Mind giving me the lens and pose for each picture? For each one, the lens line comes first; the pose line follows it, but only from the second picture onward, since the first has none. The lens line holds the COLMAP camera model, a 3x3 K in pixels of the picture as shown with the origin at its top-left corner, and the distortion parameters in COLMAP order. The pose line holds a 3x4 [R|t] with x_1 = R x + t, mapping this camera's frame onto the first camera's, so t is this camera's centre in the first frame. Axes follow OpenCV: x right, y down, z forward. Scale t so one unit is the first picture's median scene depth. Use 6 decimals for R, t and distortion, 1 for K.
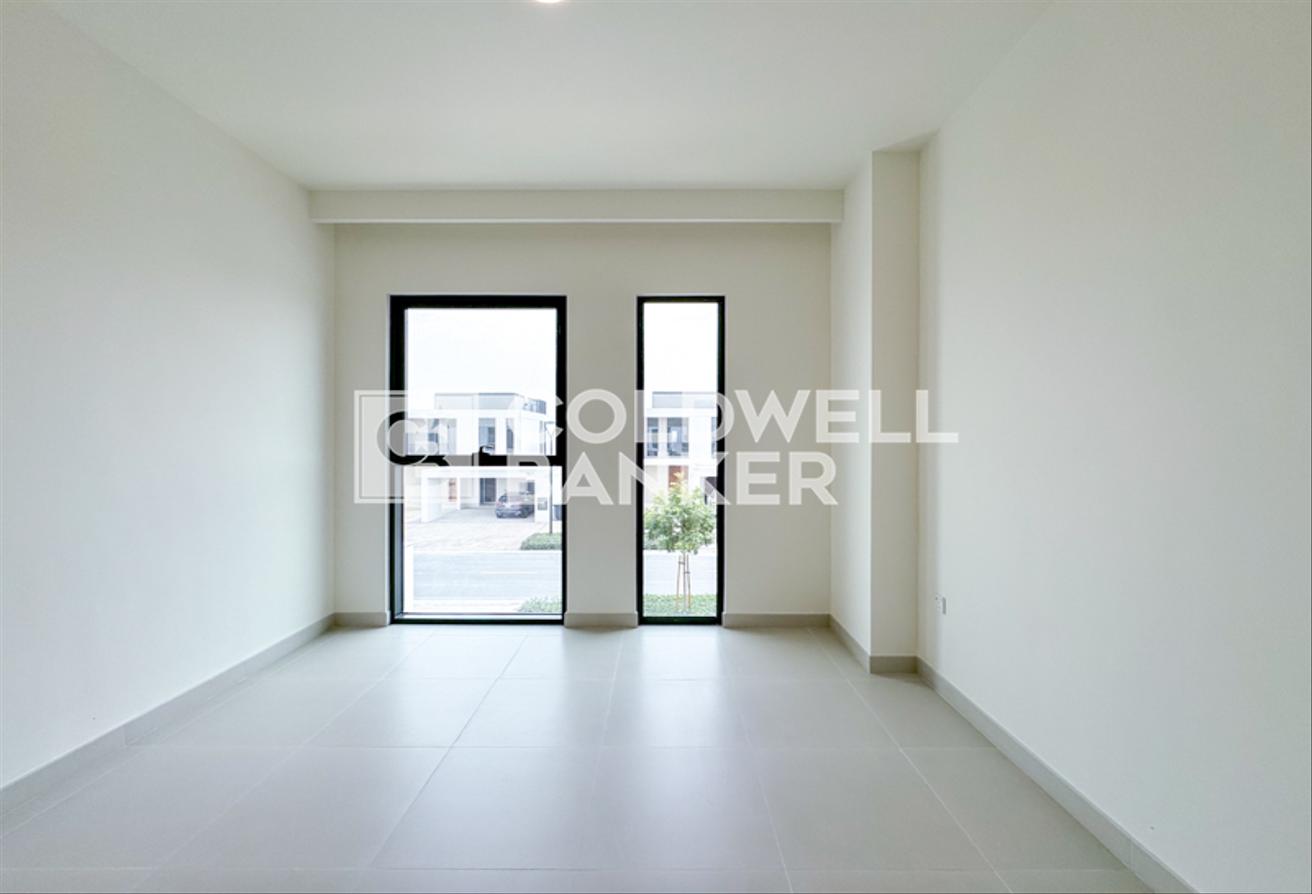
lens RADIAL K [[526.0, 0, 656.0], [0, 526.0, 447.0], [0, 0, 1]] dist [-0.001338, 0.000008]
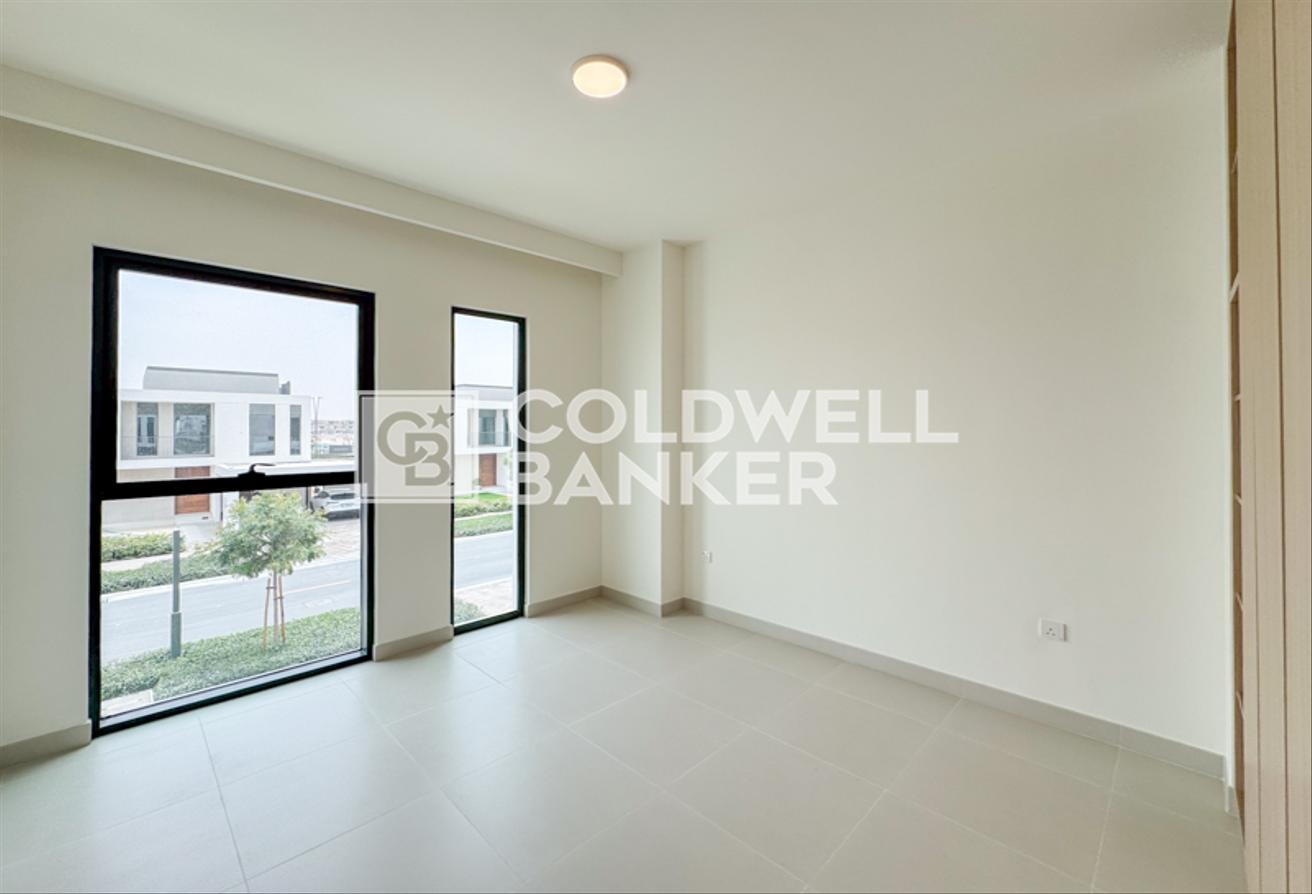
lens RADIAL K [[512.8, 0, 654.7], [0, 512.8, 434.3], [0, 0, 1]] dist [0.001055, 0.000165]
pose [[0.721537, -0.008186, 0.692328, -0.422009], [0.015517, 0.999870, -0.004350, -0.032567], [-0.692202, 0.013882, 0.721570, 0.034635]]
